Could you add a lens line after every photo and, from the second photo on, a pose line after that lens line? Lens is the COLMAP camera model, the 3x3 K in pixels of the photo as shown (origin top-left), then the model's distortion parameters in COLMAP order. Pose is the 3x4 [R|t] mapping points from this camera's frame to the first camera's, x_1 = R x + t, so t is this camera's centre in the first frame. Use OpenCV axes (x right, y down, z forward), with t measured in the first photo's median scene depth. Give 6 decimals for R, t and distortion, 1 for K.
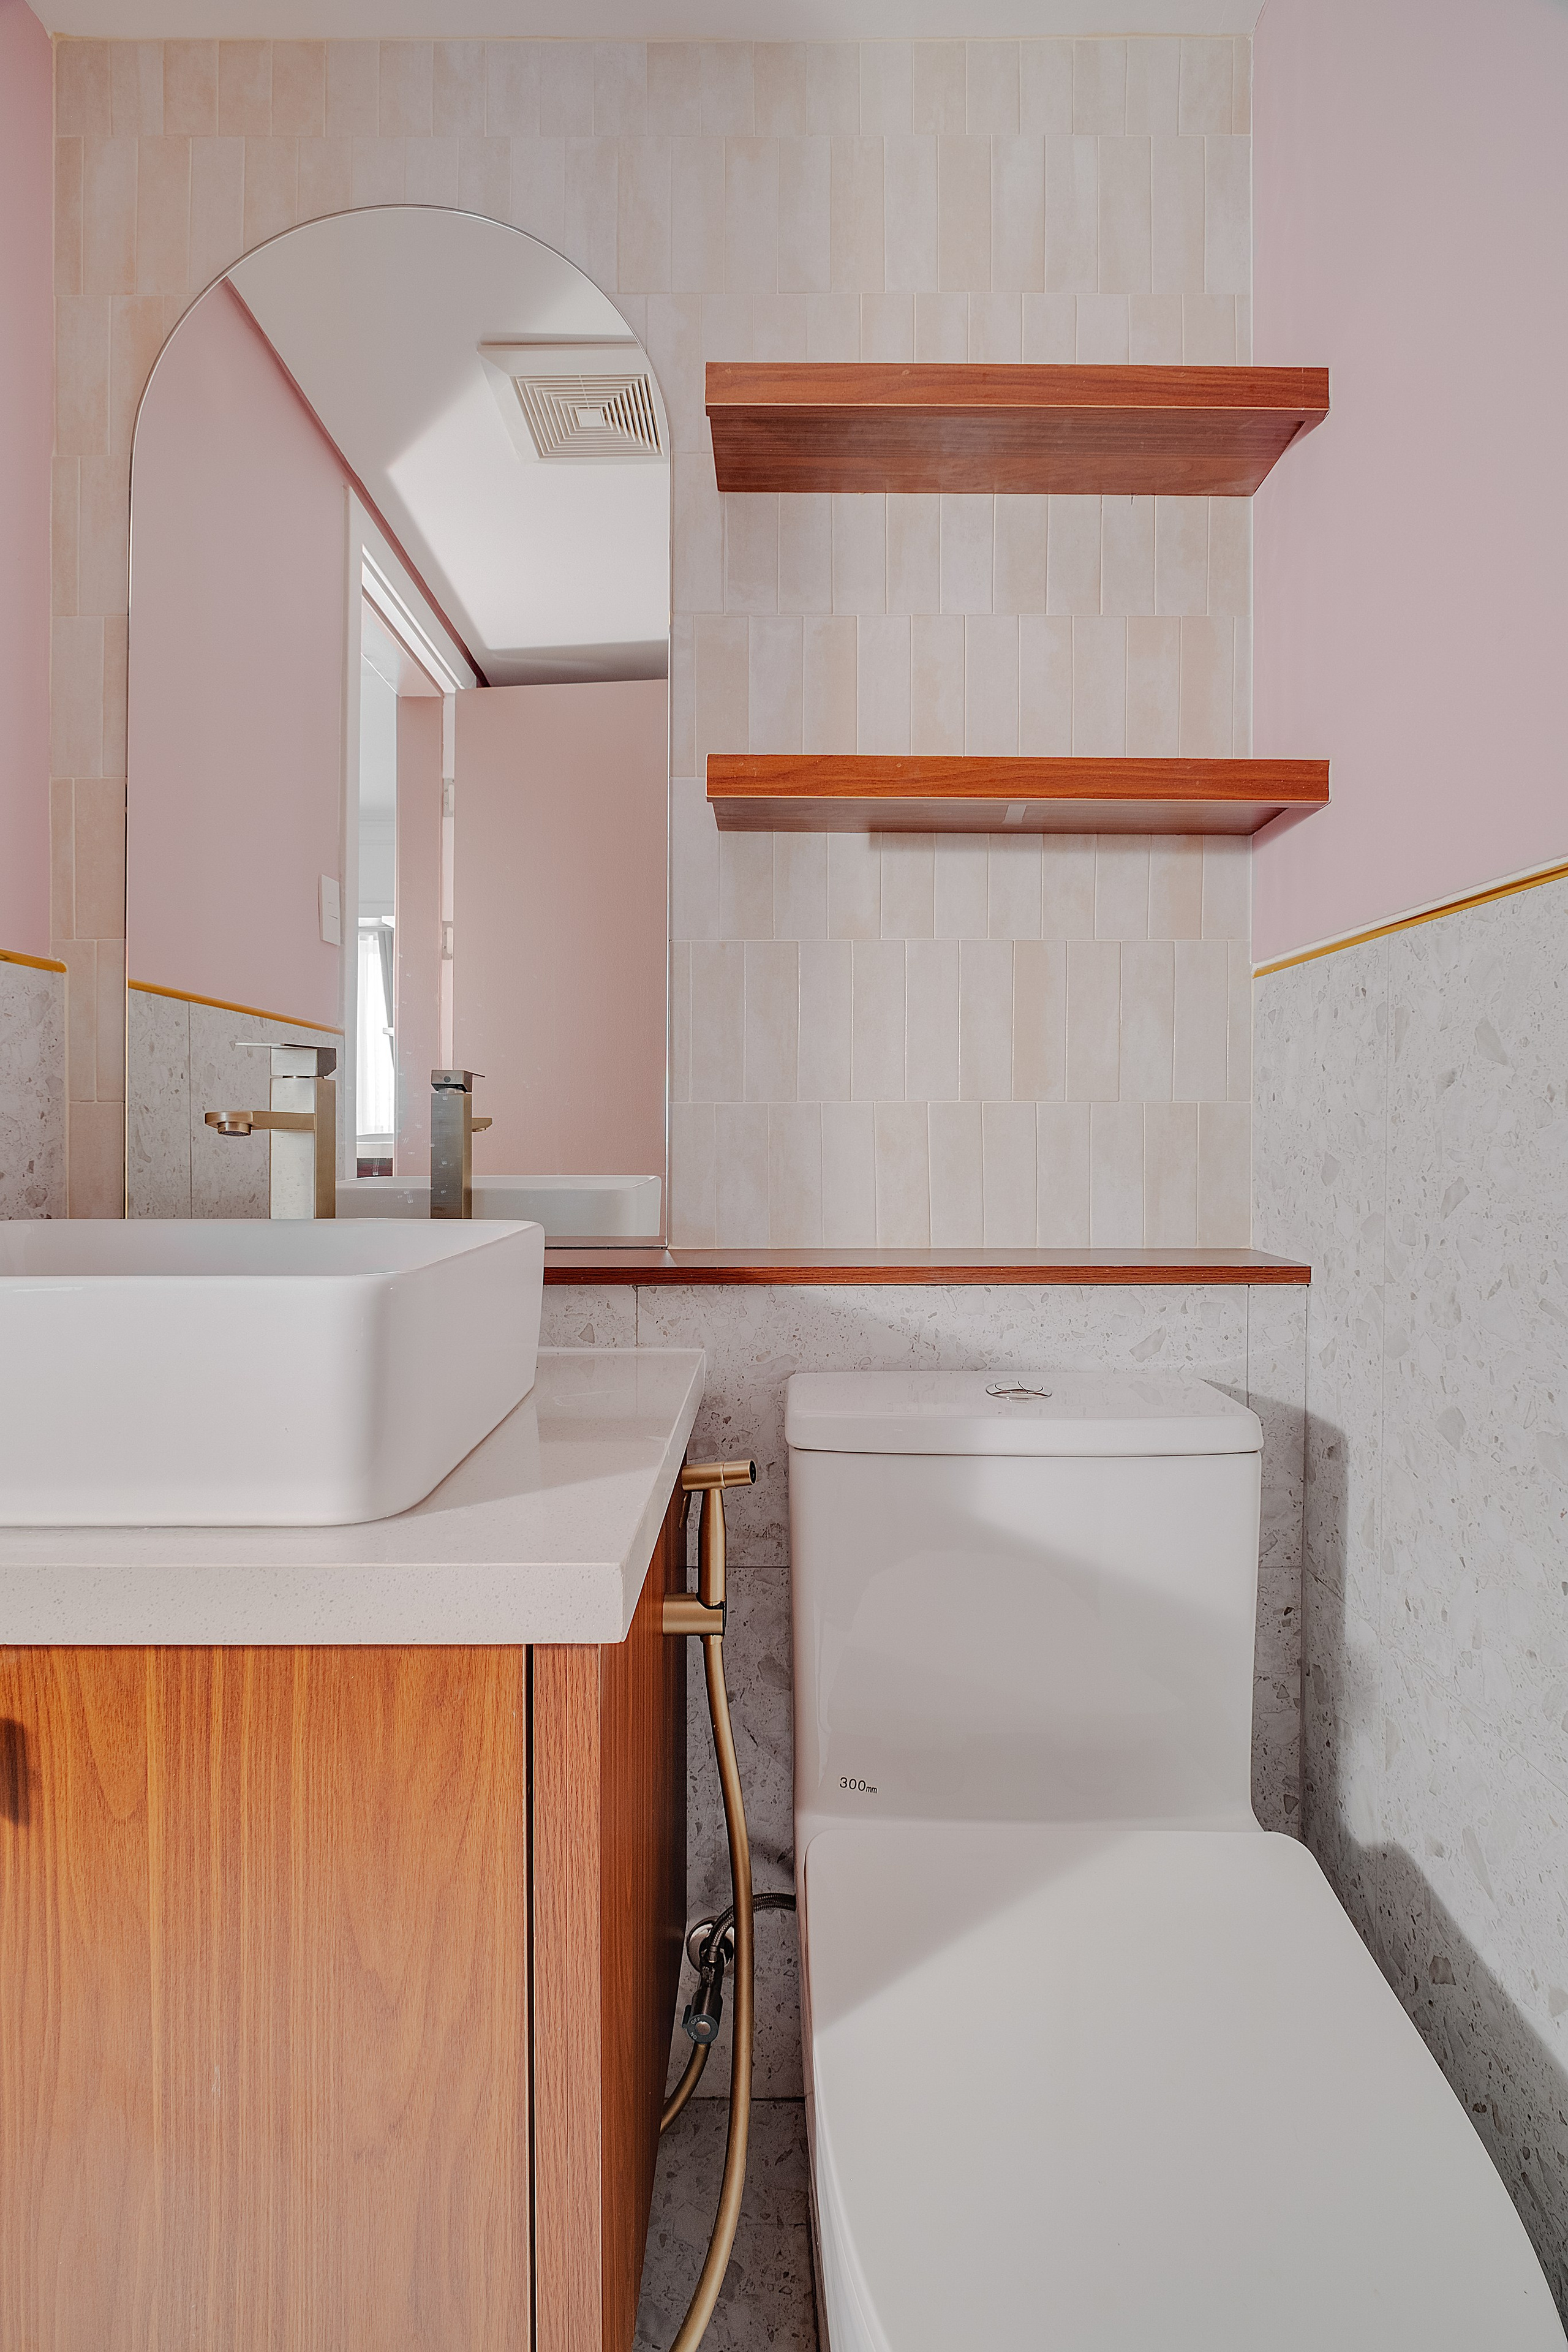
lens RADIAL K [[1071.6, 0, 789.0], [0, 1071.6, 1117.2], [0, 0, 1]] dist [-0.009407, -0.001080]
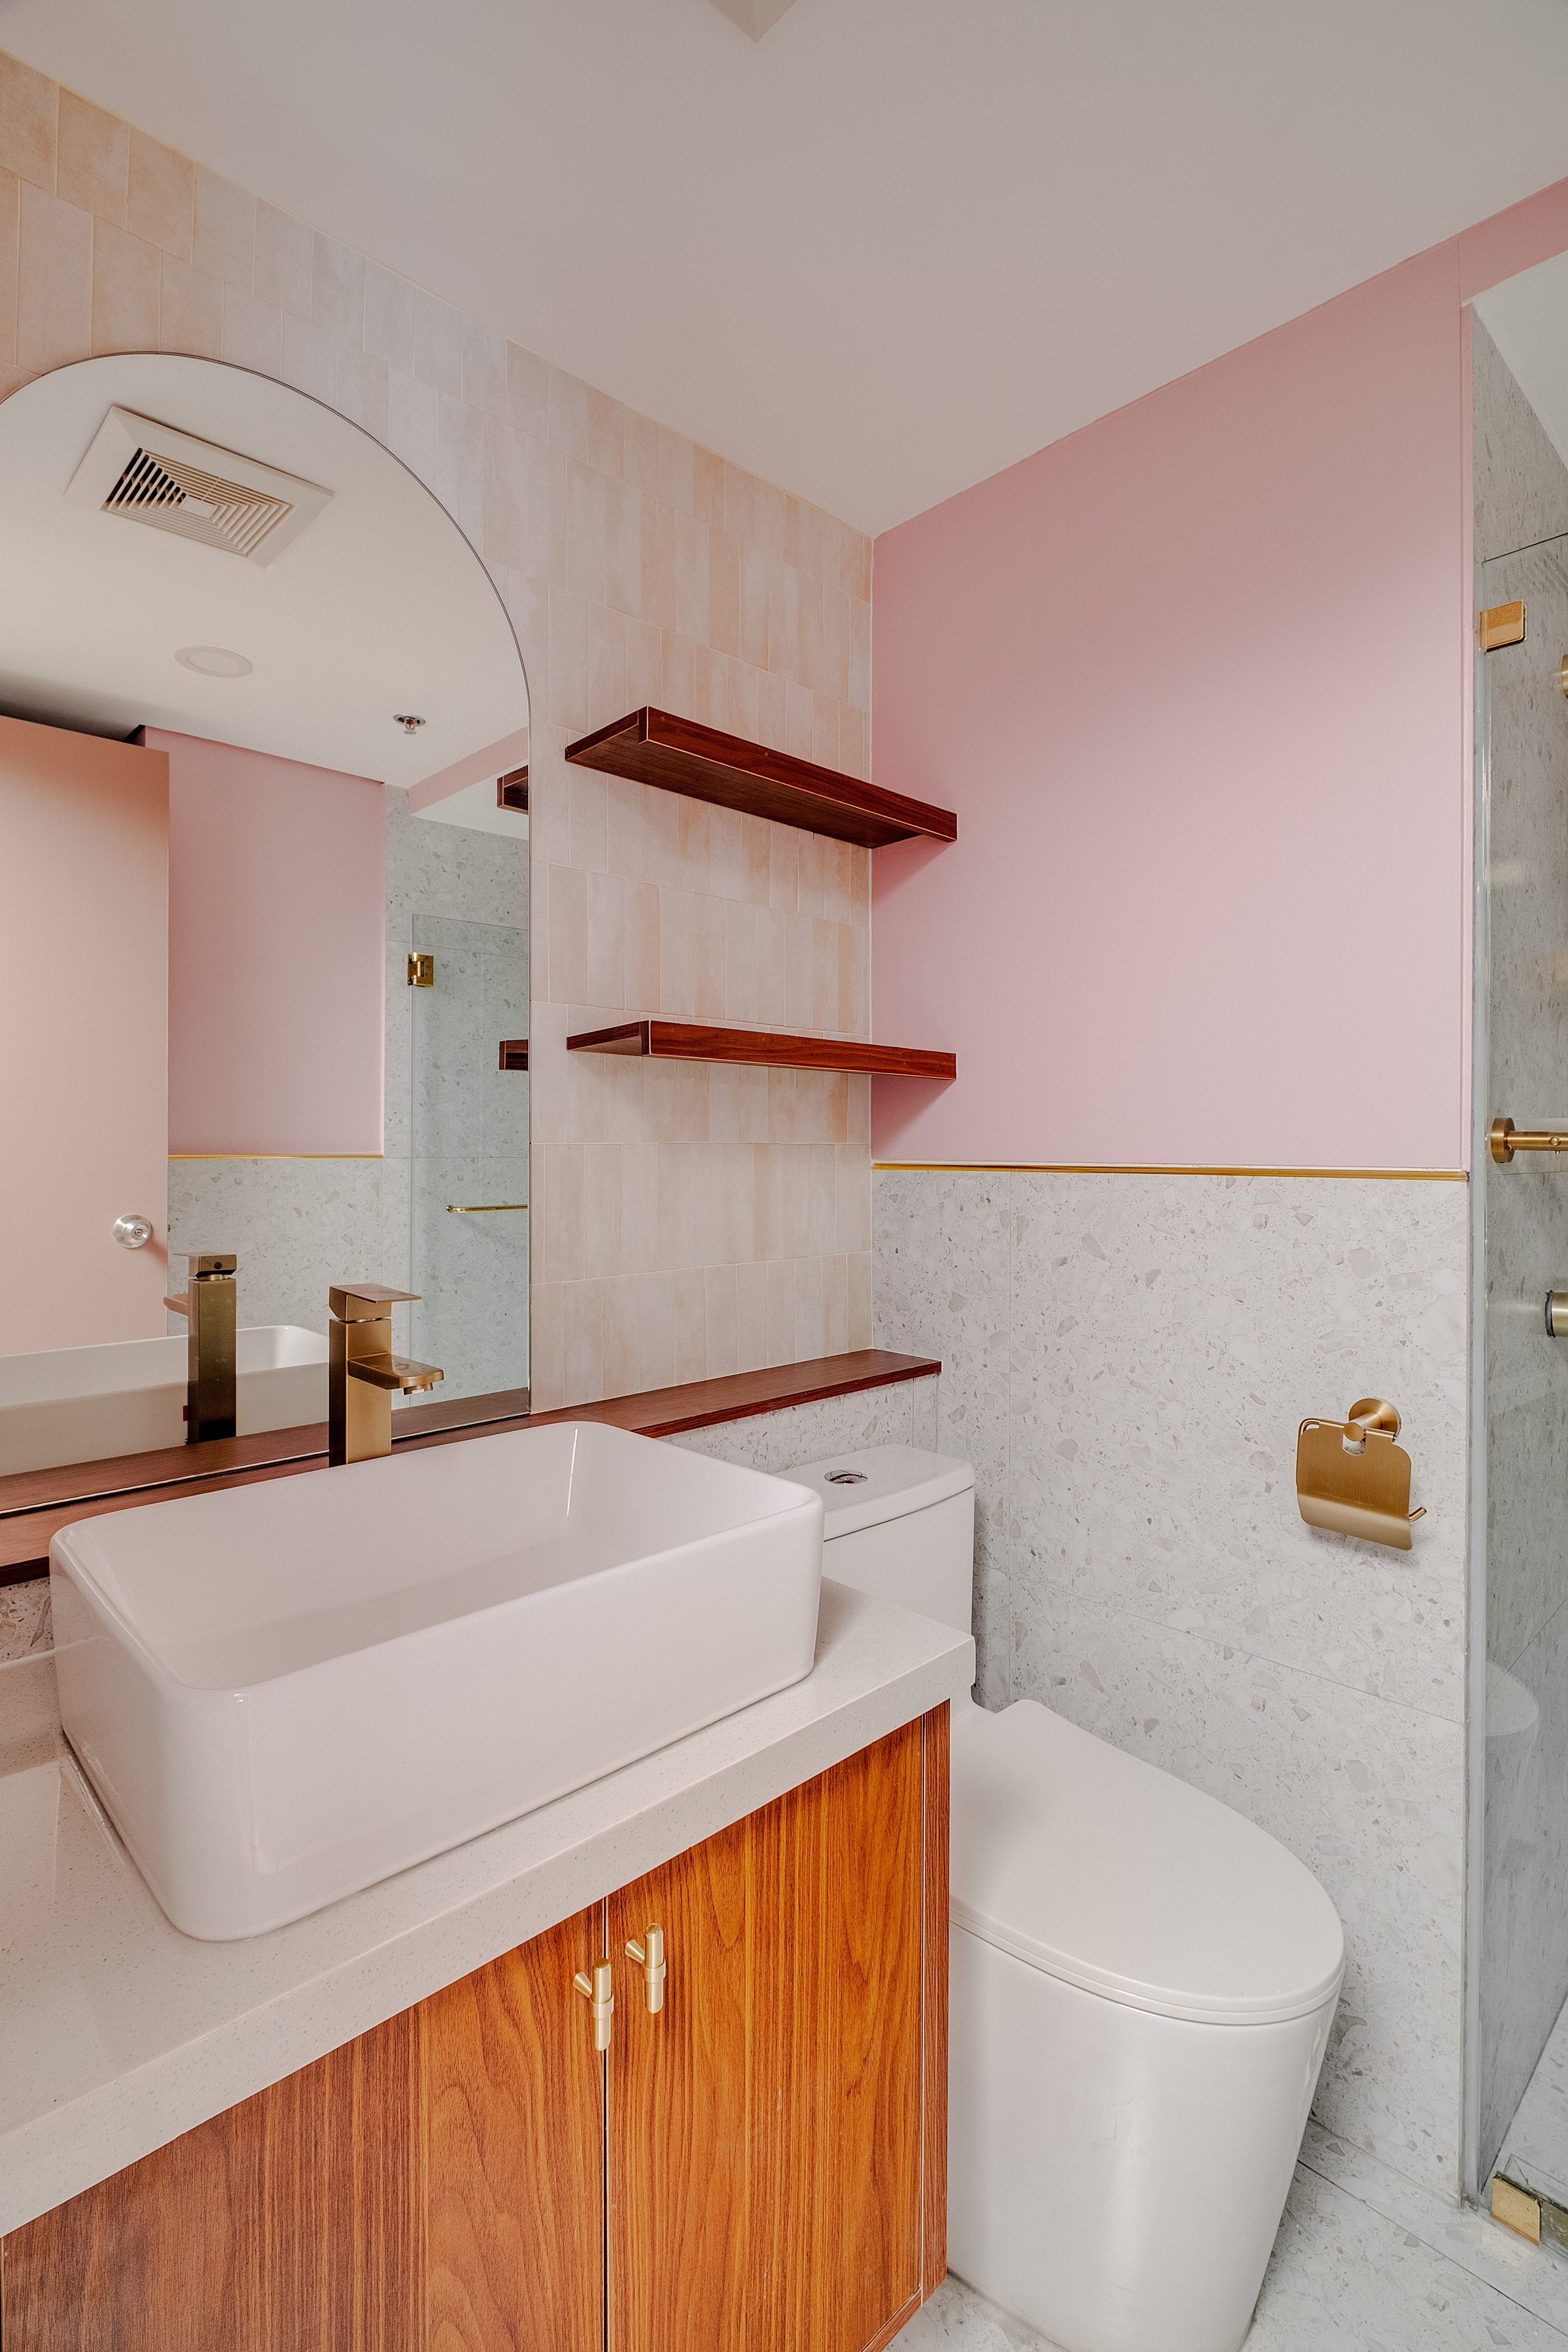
lens RADIAL K [[1067.8, 0, 777.9], [0, 1067.8, 1138.9], [0, 0, 1]] dist [0.001380, -0.008389]
pose [[0.732333, 0.004621, 0.680931, -1.040722], [-0.000213, 0.999978, -0.006558, -0.244394], [-0.680946, 0.004657, 0.732319, -0.023960]]
